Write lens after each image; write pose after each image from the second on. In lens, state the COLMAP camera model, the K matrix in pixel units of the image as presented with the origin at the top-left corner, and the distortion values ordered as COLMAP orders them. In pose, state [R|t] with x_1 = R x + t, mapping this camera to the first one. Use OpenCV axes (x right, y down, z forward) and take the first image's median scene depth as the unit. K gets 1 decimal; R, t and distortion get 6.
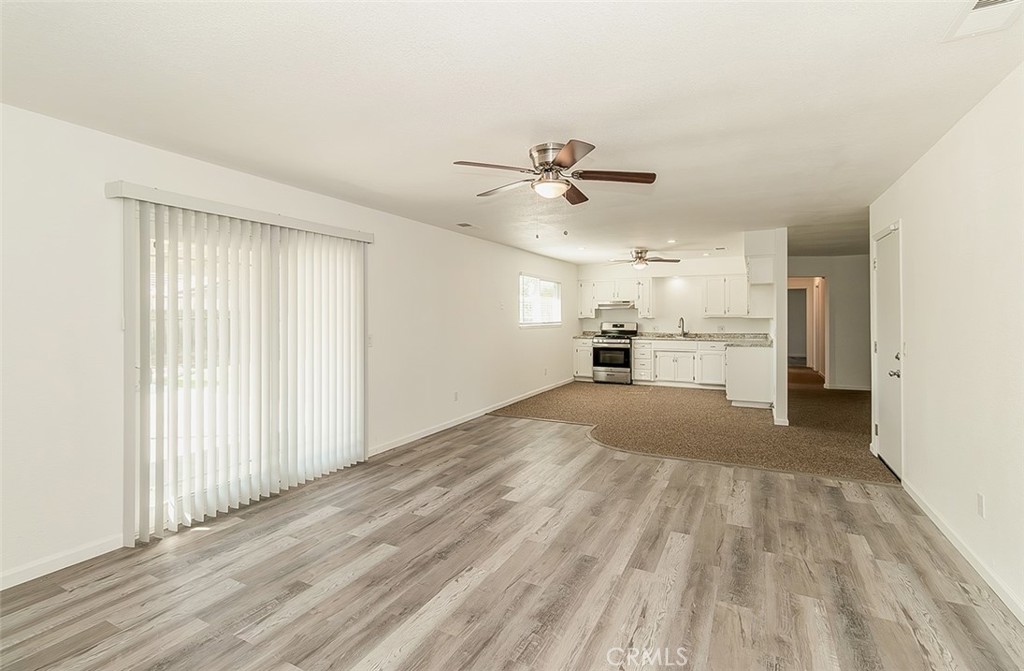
lens RADIAL K [[467.7, 0, 513.8], [0, 467.7, 315.3], [0, 0, 1]] dist [0.000821, -0.000279]
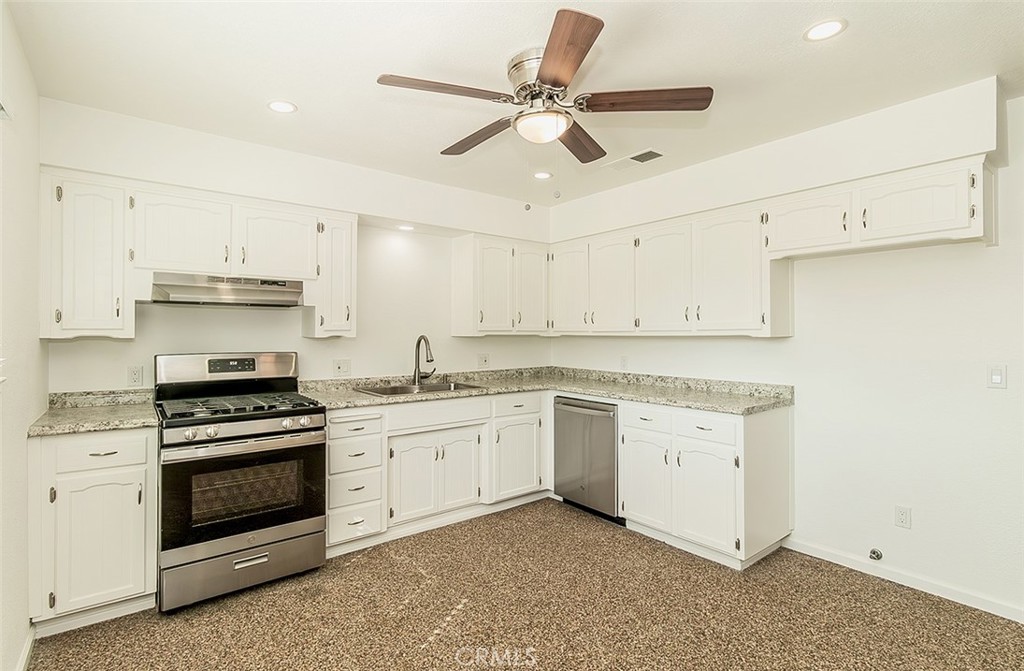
lens RADIAL K [[483.0, 0, 512.0], [0, 483.0, 335.5], [0, 0, 1]] dist [-0.013051, -0.000010]
pose [[0.415746, -0.000088, 0.909481, 0.030923], [-0.004345, 0.999988, 0.002083, 0.003619], [-0.909470, -0.004818, 0.415741, 0.791092]]
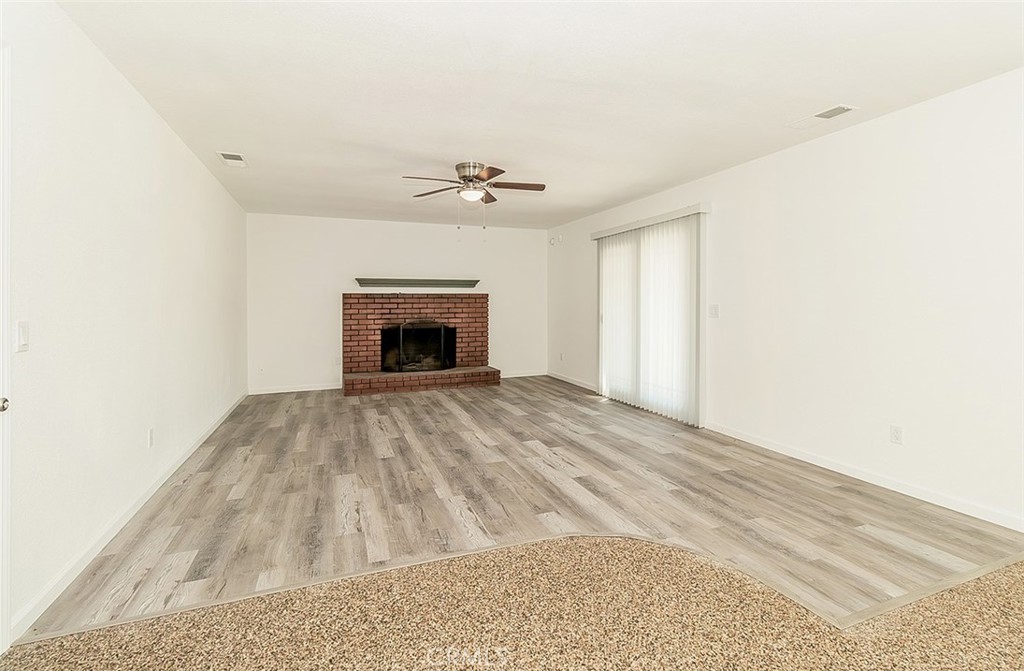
lens RADIAL K [[467.7, 0, 513.8], [0, 467.7, 315.3], [0, 0, 1]] dist [0.000821, -0.000279]
pose [[-0.663001, 0.024696, -0.748211, 0.343629], [0.007654, 0.999627, 0.026212, 0.018157], [0.748579, 0.011652, -0.662943, 0.673995]]
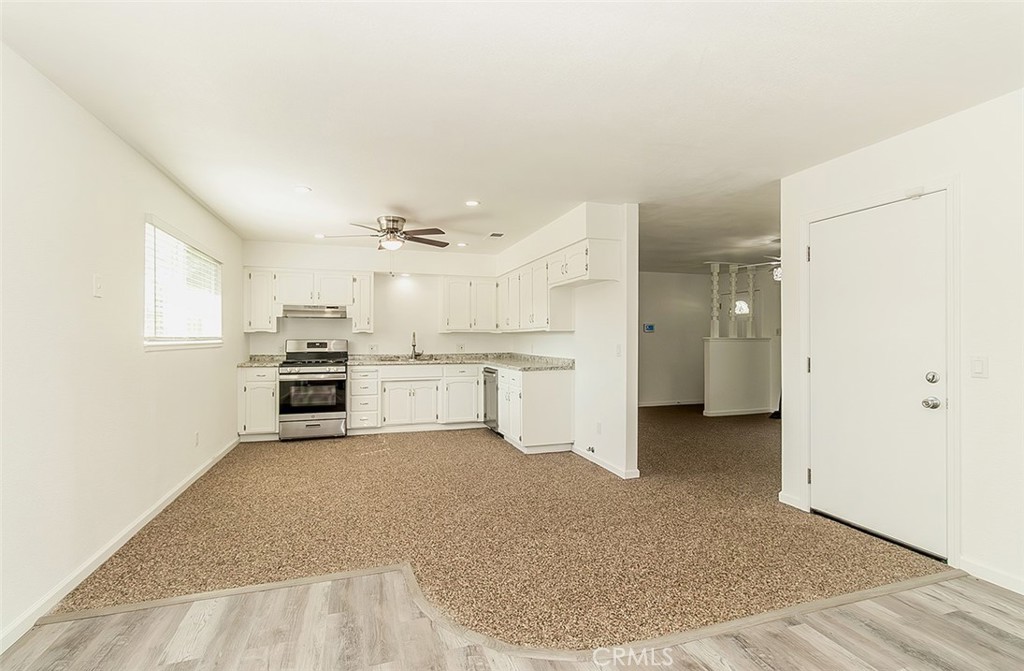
lens RADIAL K [[470.3, 0, 513.3], [0, 470.3, 340.8], [0, 0, 1]] dist [0.003244, 0.000213]
pose [[0.702253, -0.000319, 0.711927, -0.046015], [-0.004585, 0.999977, 0.004971, 0.013652], [-0.711913, -0.006754, 0.702235, 0.401014]]
